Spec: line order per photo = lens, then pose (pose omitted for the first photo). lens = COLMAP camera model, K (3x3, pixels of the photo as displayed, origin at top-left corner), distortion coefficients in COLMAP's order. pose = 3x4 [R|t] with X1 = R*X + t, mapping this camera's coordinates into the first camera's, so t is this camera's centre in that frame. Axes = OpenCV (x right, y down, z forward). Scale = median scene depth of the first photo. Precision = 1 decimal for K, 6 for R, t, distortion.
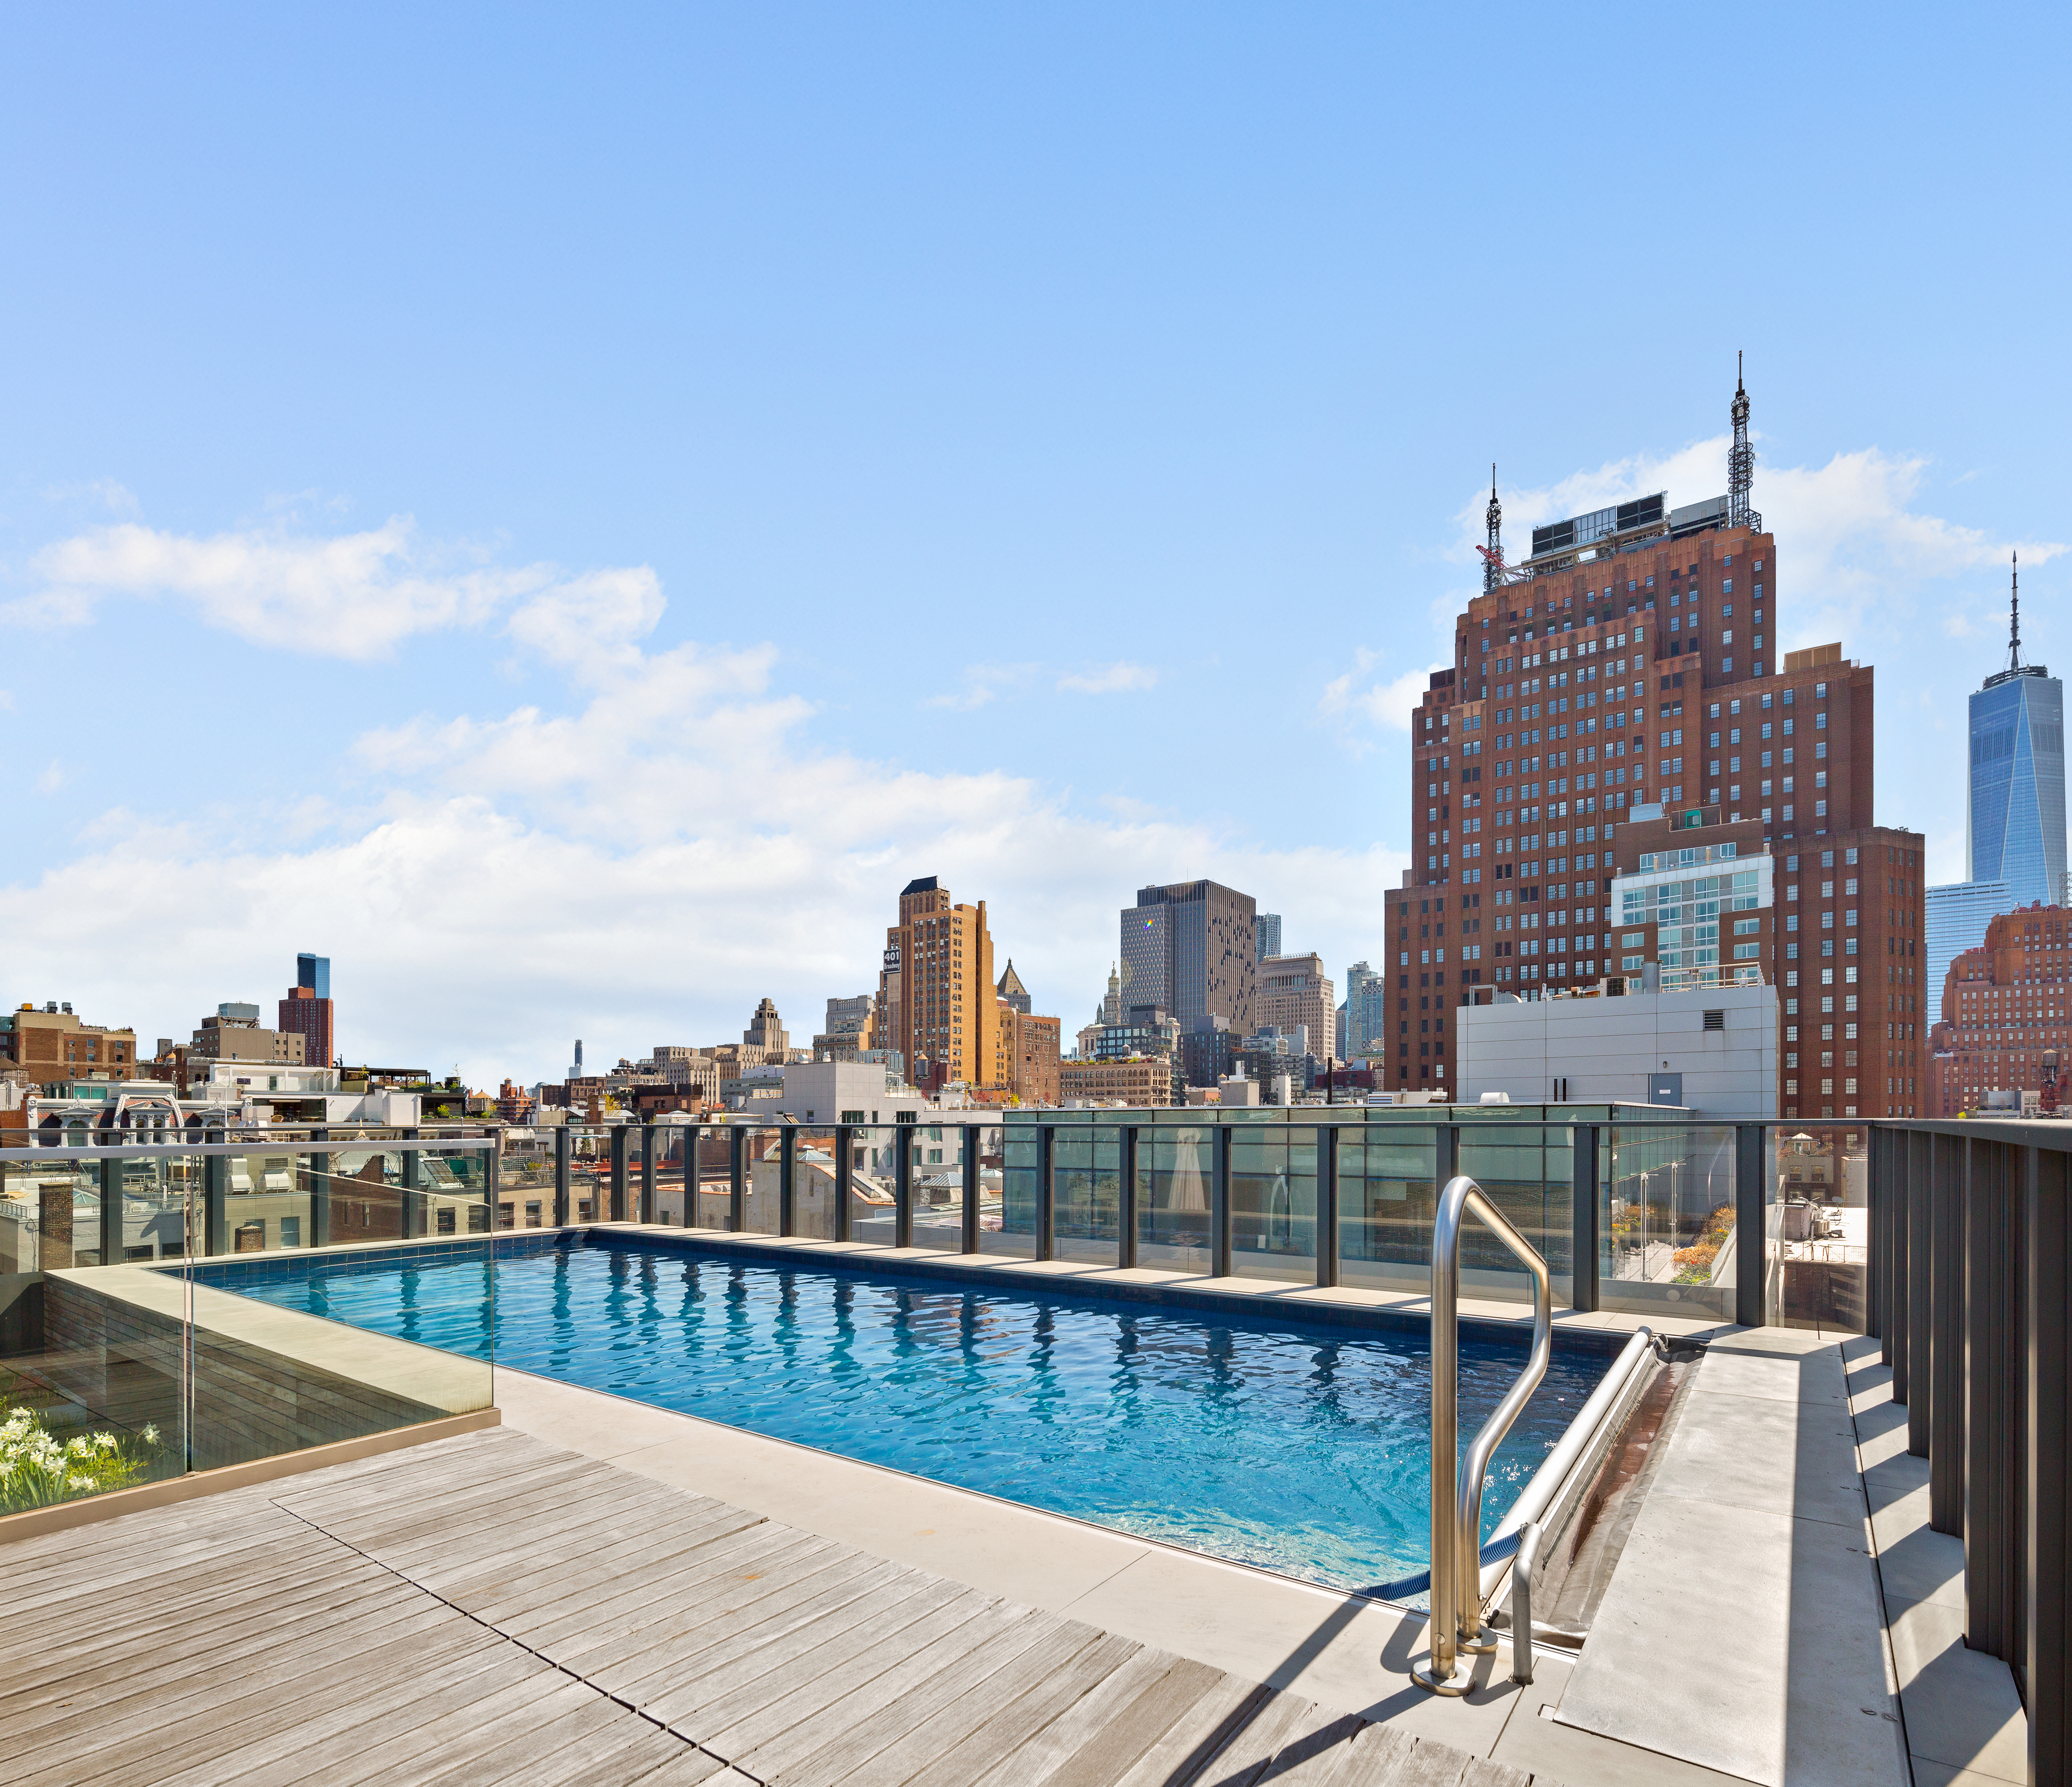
lens RADIAL K [[1041.6, 0, 1030.6], [0, 1041.6, 1156.6], [0, 0, 1]] dist [0.002616, -0.001084]
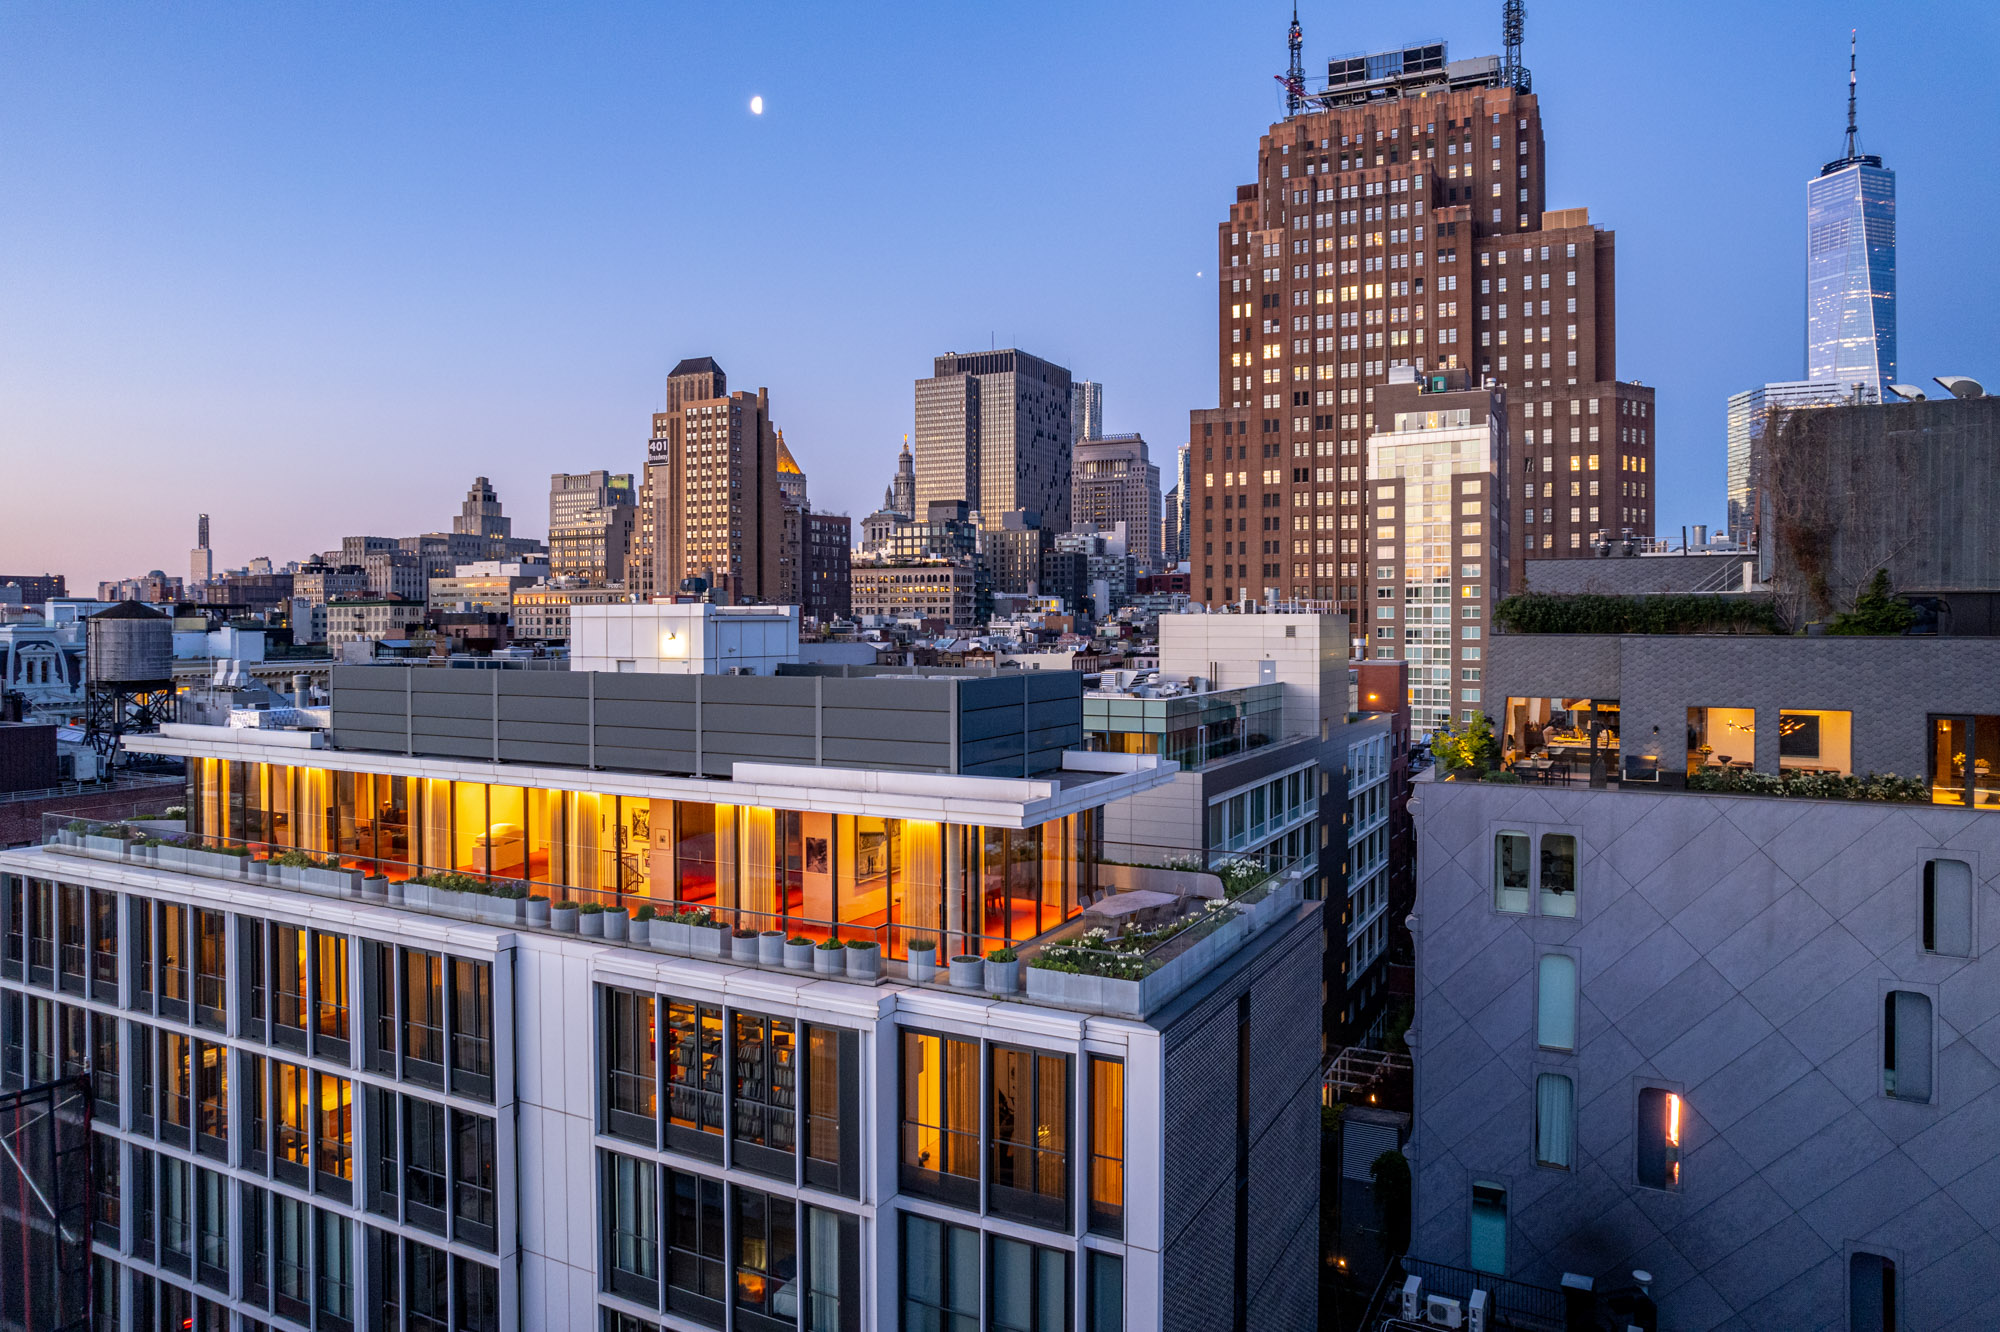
lens RADIAL K [[1308.0, 0, 1012.0], [0, 1308.0, 663.5], [0, 0, 1]] dist [-0.006235, -0.003683]
pose [[0.986698, -0.000511, 0.162566, -0.030692], [0.000708, 0.999999, -0.001149, -0.014531], [-0.162565, 0.001249, 0.986697, -0.206622]]
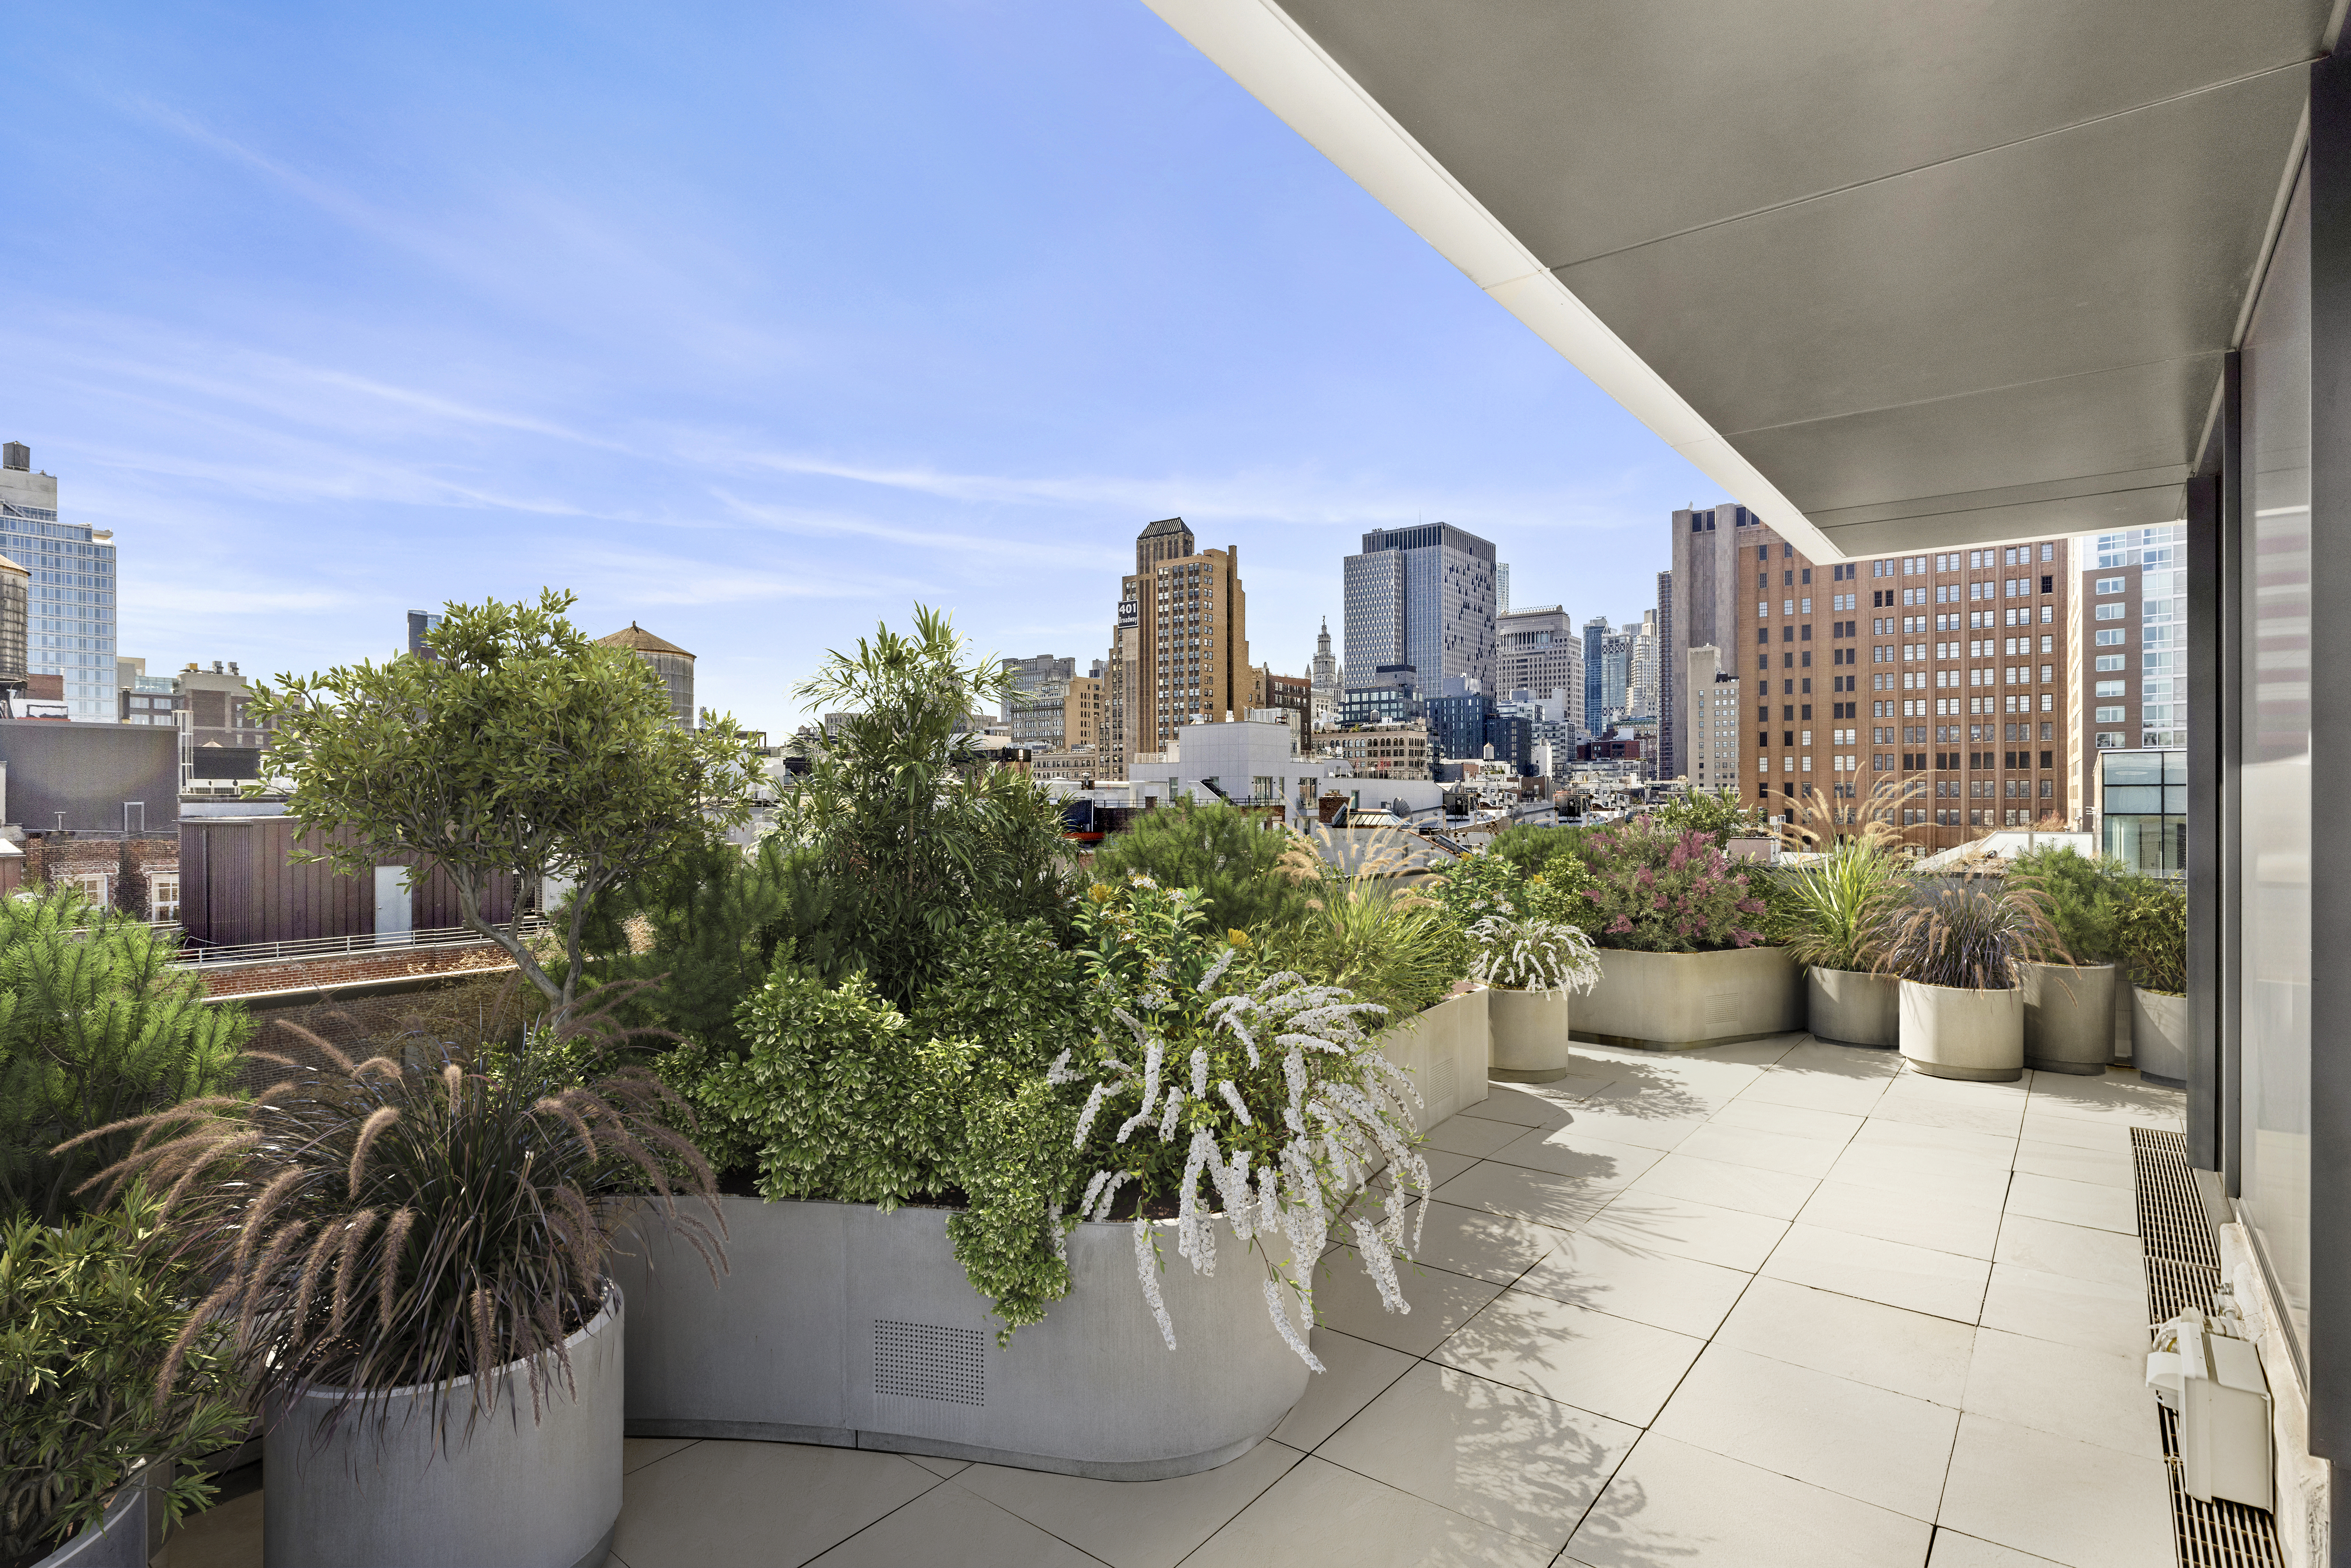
lens RADIAL K [[1197.3, 0, 1182.8], [0, 1197.3, 806.8], [0, 0, 1]] dist [-0.005584, 0.000343]
pose [[0.999926, 0.000488, -0.012159, -0.120029], [-0.000829, 0.999607, -0.028026, 0.003663], [0.012140, 0.028034, 0.999533, -0.001456]]
